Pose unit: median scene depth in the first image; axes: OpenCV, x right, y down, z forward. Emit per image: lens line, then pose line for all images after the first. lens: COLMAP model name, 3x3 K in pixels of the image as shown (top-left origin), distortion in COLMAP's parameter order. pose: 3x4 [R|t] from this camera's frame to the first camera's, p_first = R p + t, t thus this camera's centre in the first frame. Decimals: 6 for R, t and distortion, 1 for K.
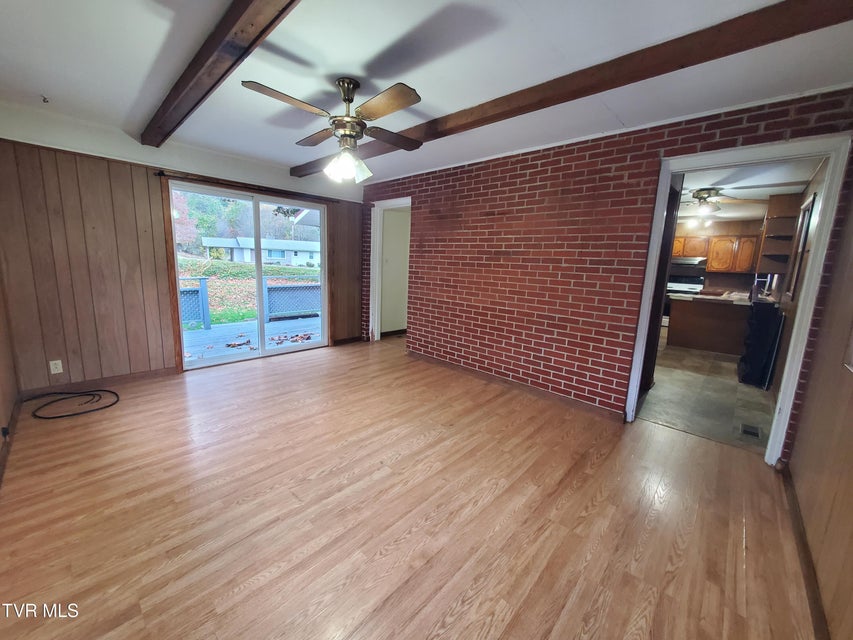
lens RADIAL K [[336.5, 0, 425.3], [0, 336.5, 317.5], [0, 0, 1]] dist [0.005523, -0.001801]
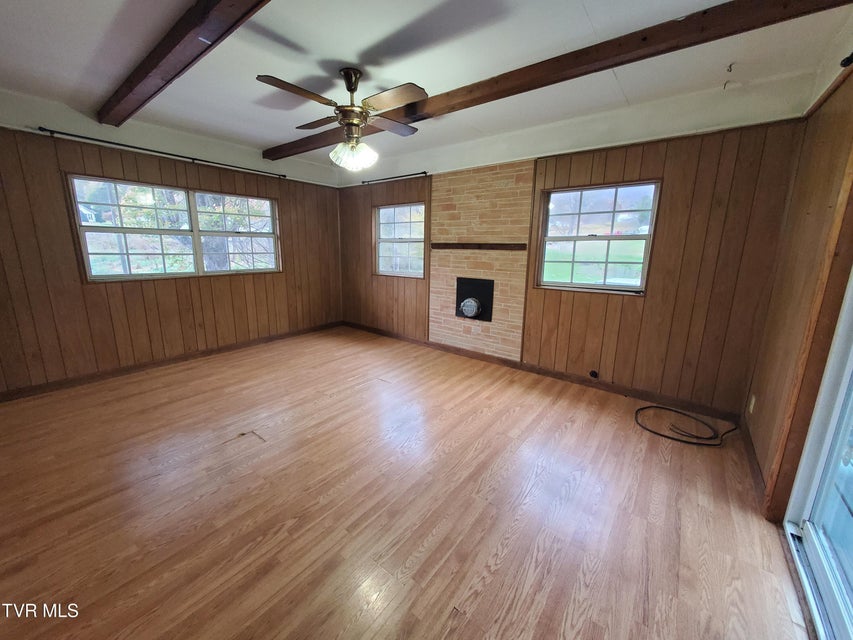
lens RADIAL K [[336.5, 0, 426.2], [0, 336.5, 315.2], [0, 0, 1]] dist [0.005523, -0.001801]
pose [[-0.993981, -0.033946, -0.104163, -0.378893], [-0.069590, 0.929967, 0.360998, -0.395078], [0.084613, 0.366073, -0.926731, 2.297531]]
